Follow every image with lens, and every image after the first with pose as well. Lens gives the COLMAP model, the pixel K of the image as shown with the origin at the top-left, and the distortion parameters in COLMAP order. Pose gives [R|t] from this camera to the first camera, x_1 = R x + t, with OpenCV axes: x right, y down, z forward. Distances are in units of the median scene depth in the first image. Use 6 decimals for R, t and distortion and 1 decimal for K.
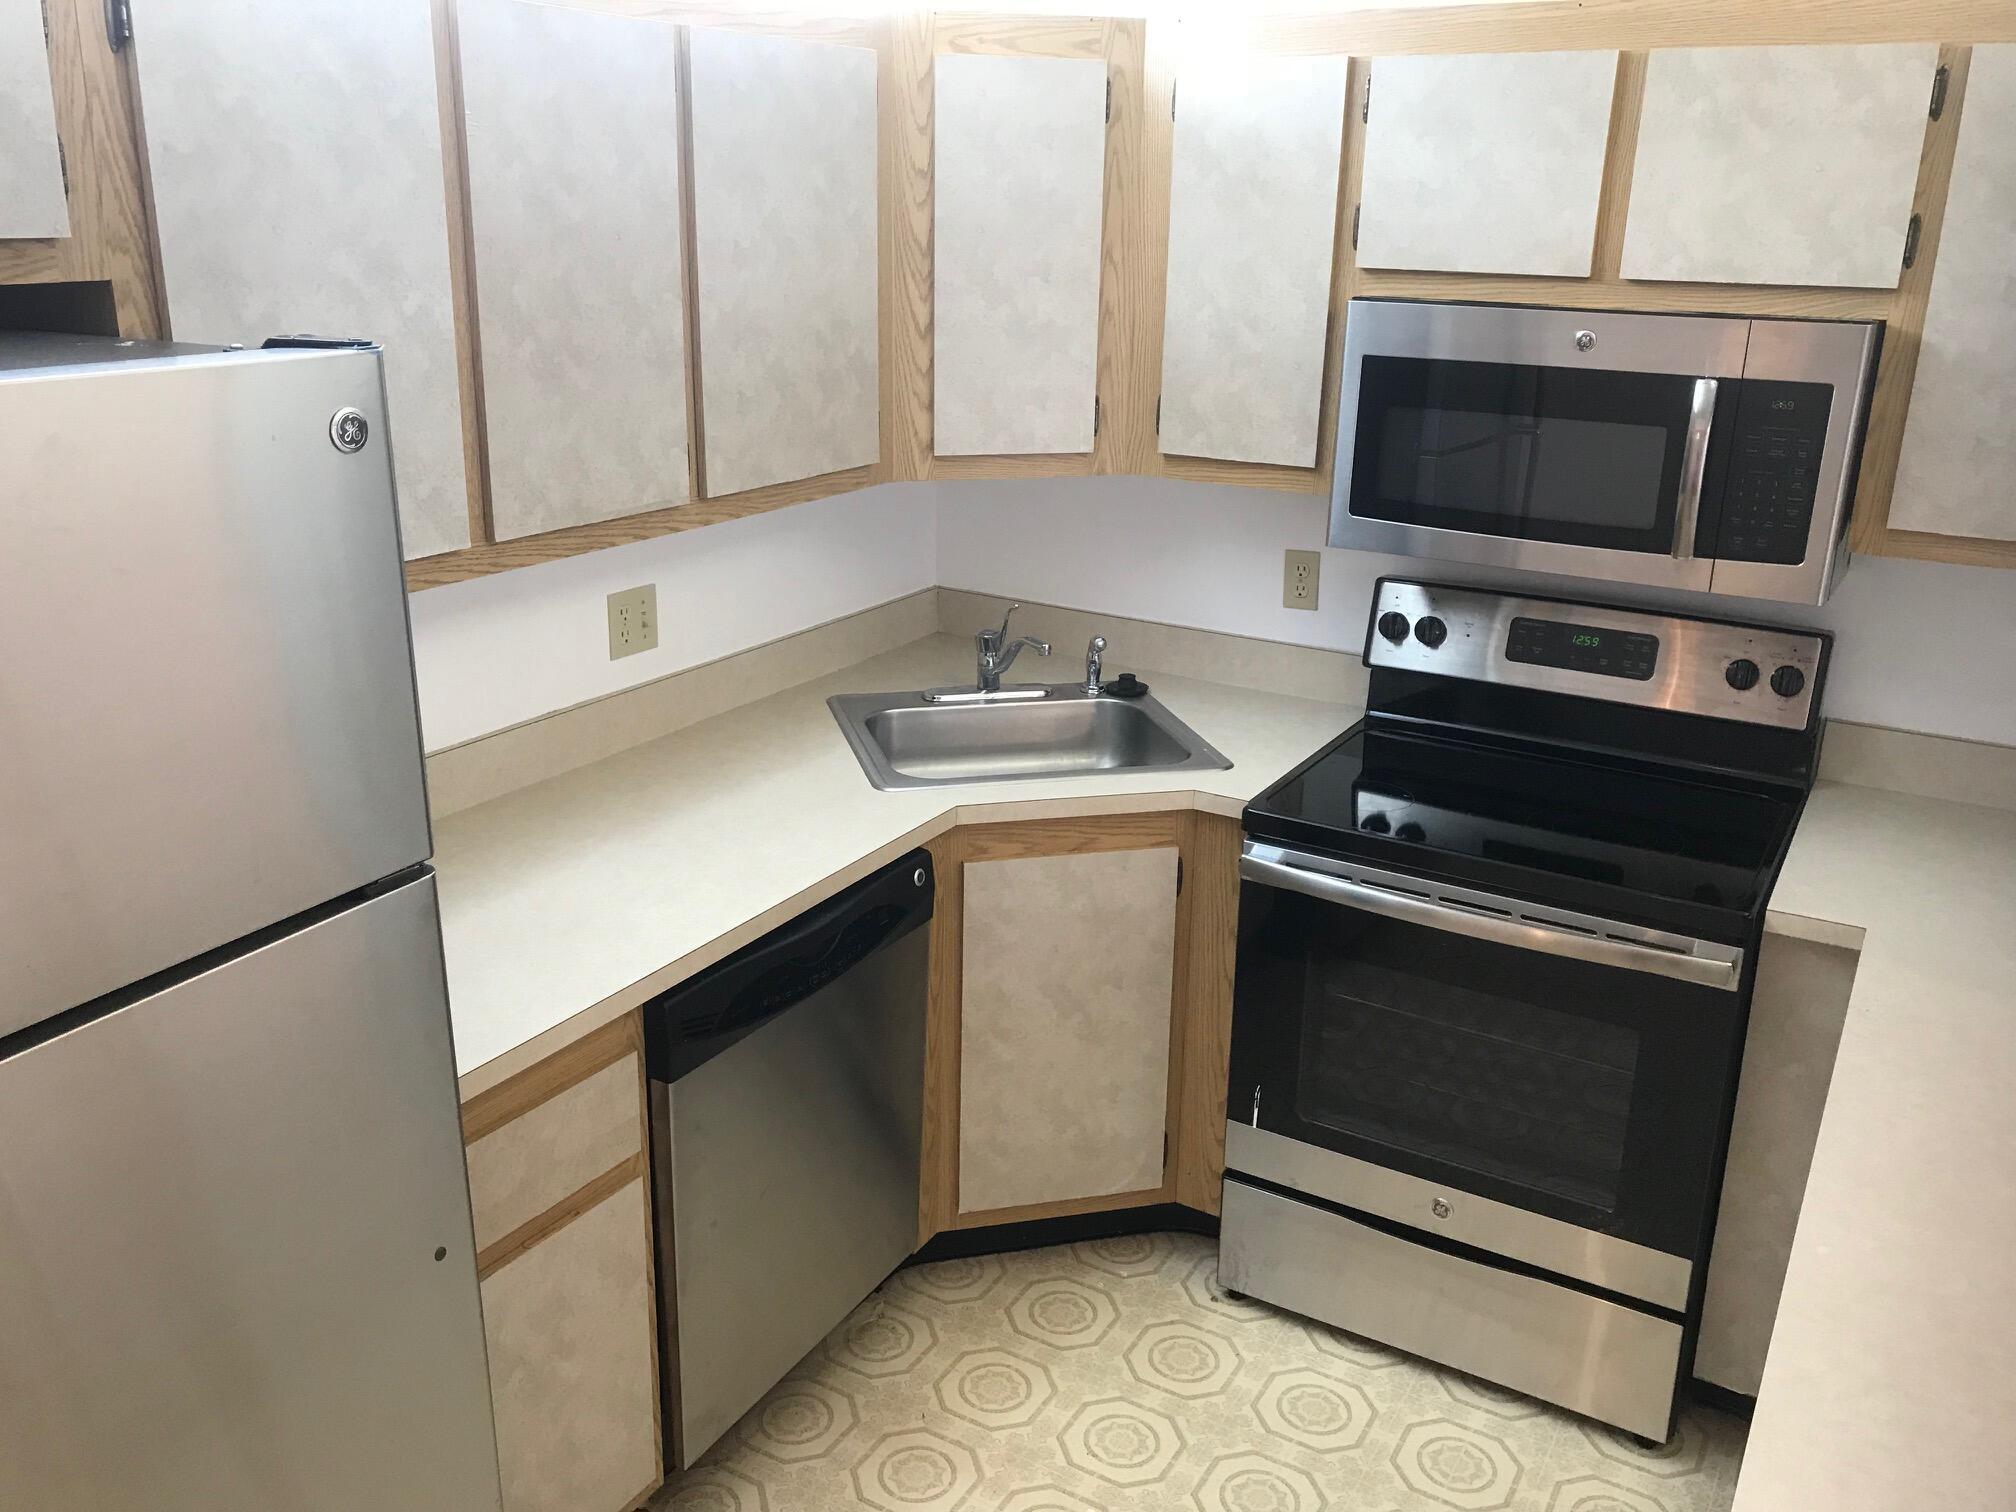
lens RADIAL K [[1672.0, 0, 1010.1], [0, 1672.0, 735.4], [0, 0, 1]] dist [0.024835, 0.001086]
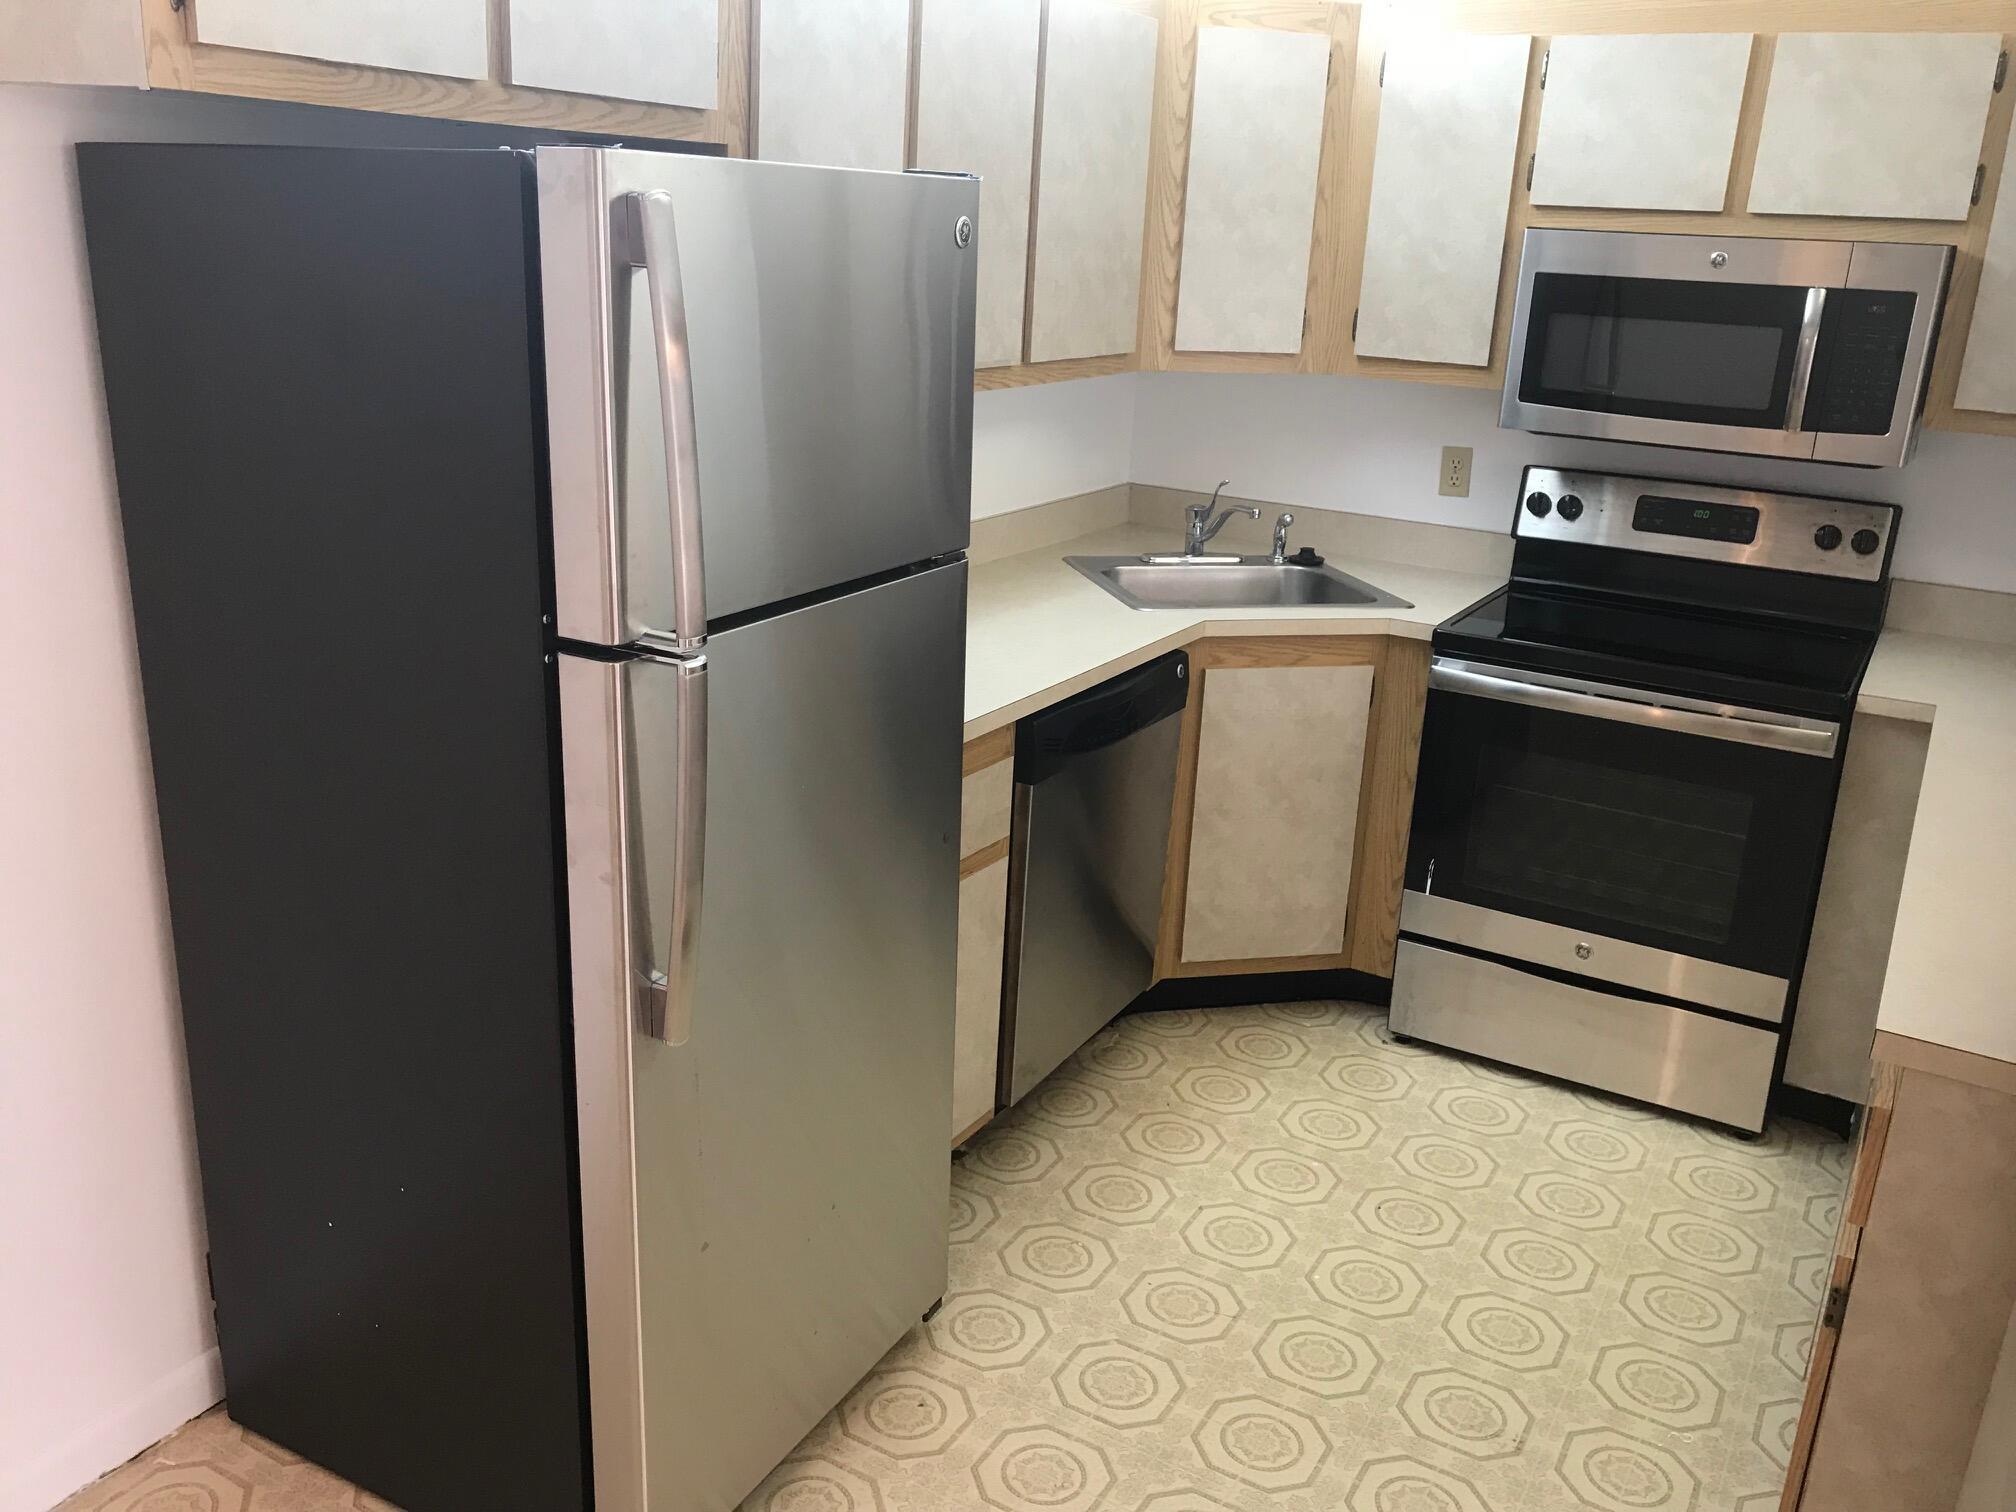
lens RADIAL K [[1665.5, 0, 1012.7], [0, 1665.5, 726.5], [0, 0, 1]] dist [0.017161, 0.002844]
pose [[0.999582, 0.027043, 0.010263, -0.181763], [-0.026855, 0.999477, -0.018024, 0.144302], [-0.010745, 0.017741, 0.999785, -0.238747]]
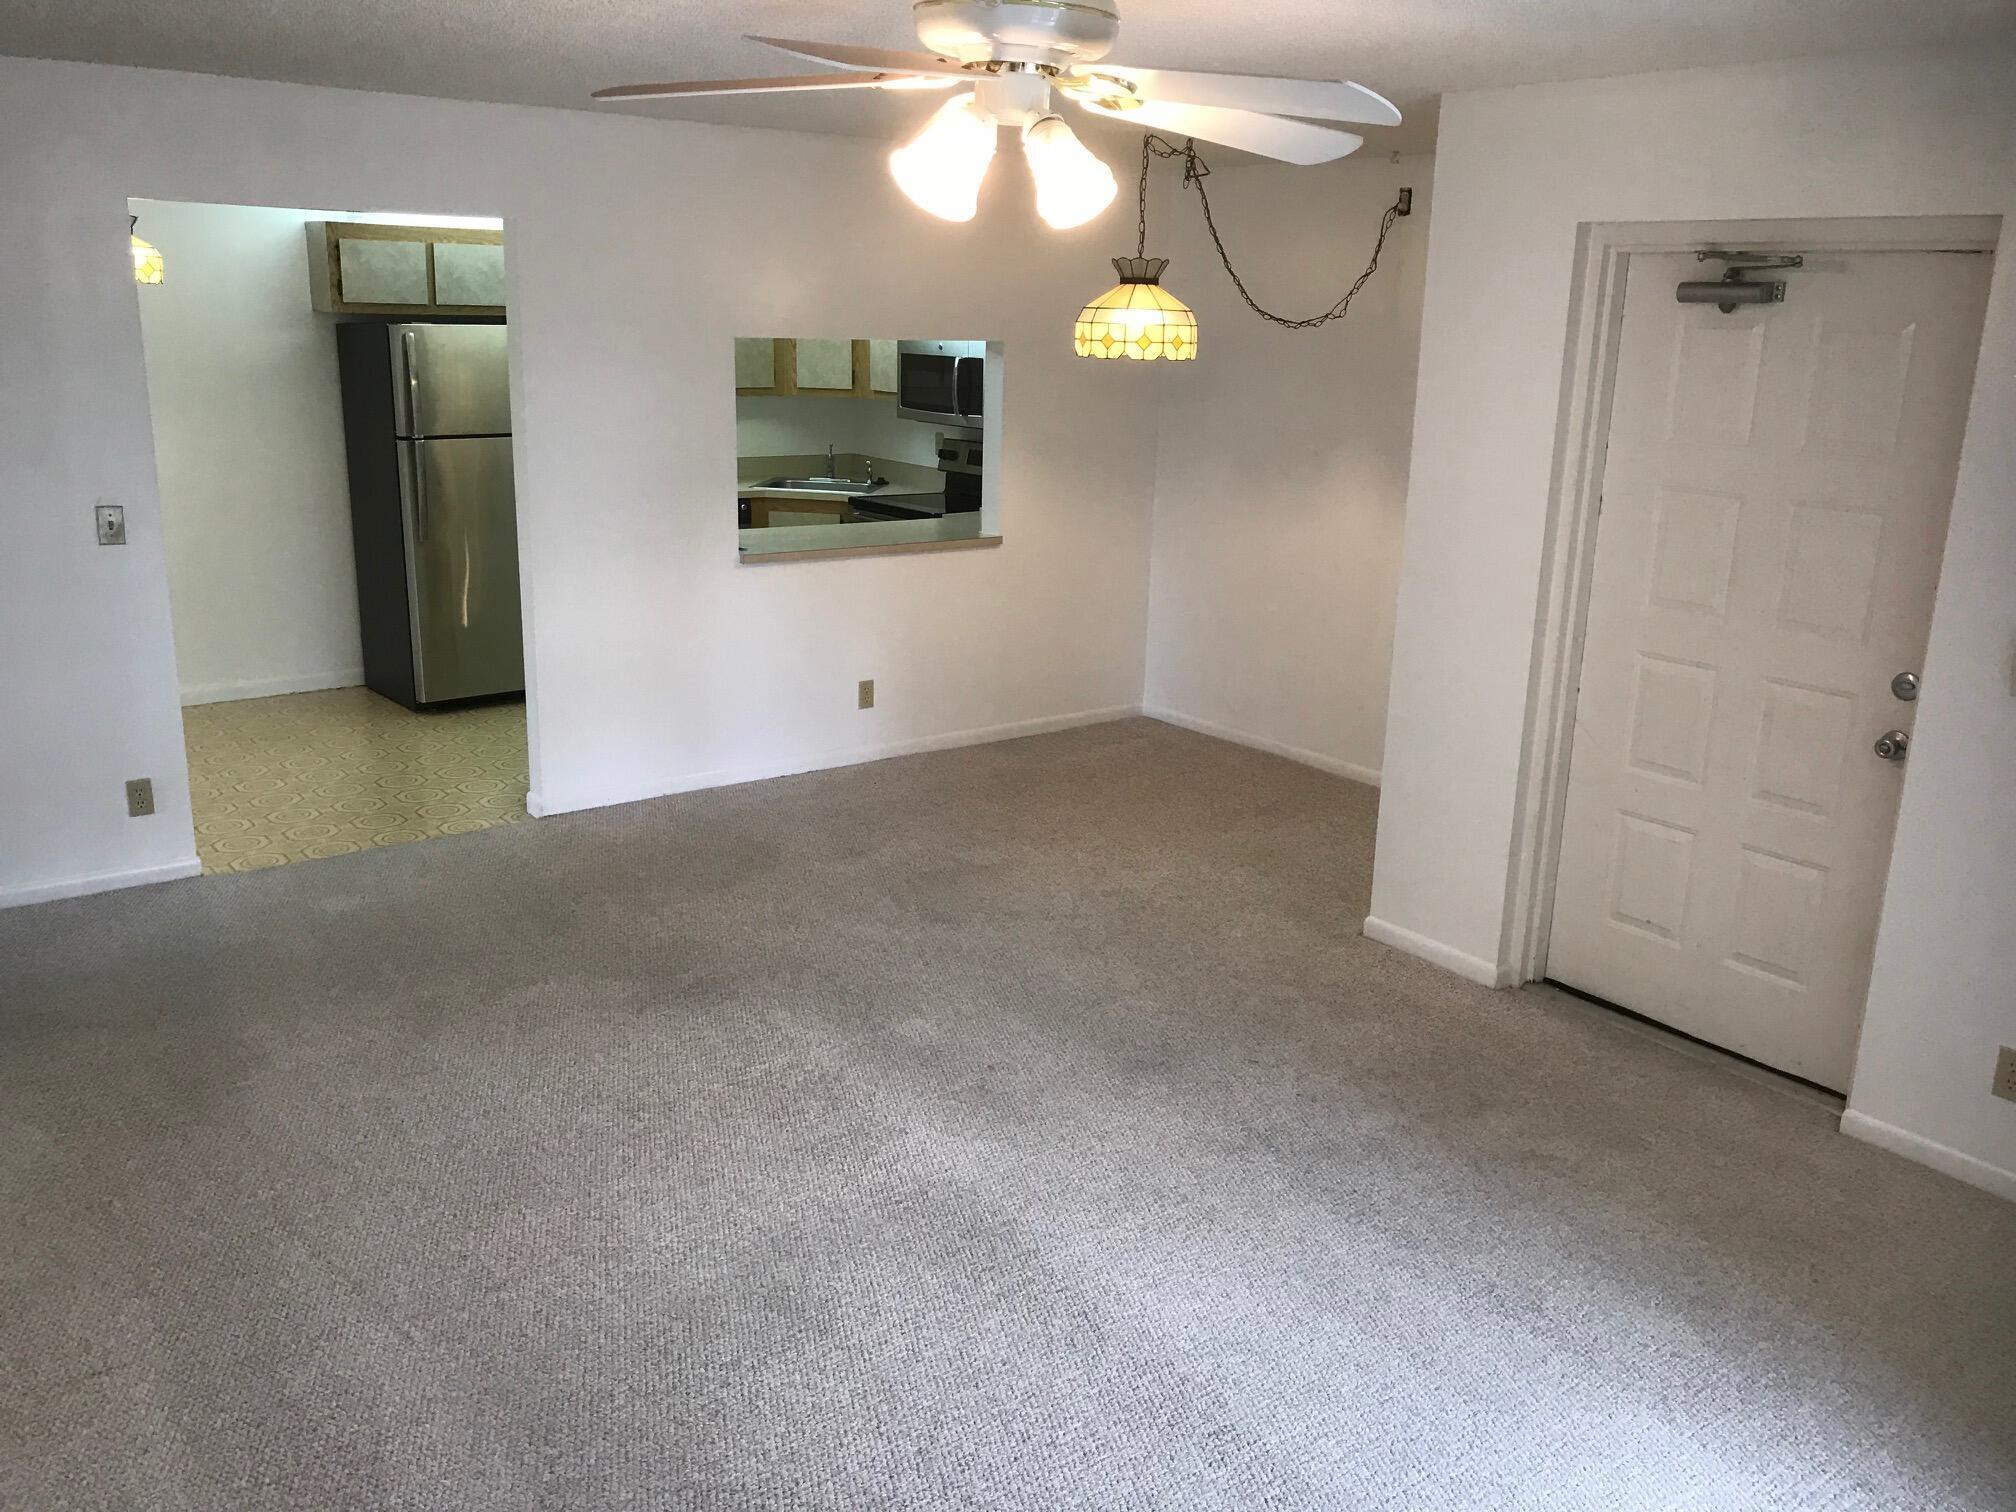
lens RADIAL K [[1672.0, 0, 1010.1], [0, 1672.0, 735.4], [0, 0, 1]] dist [0.024835, 0.001086]
pose [[0.920011, 0.105327, -0.377473, 1.602420], [-0.130053, 0.990678, -0.040544, 0.556469], [0.369683, 0.086392, 0.925133, -1.680630]]
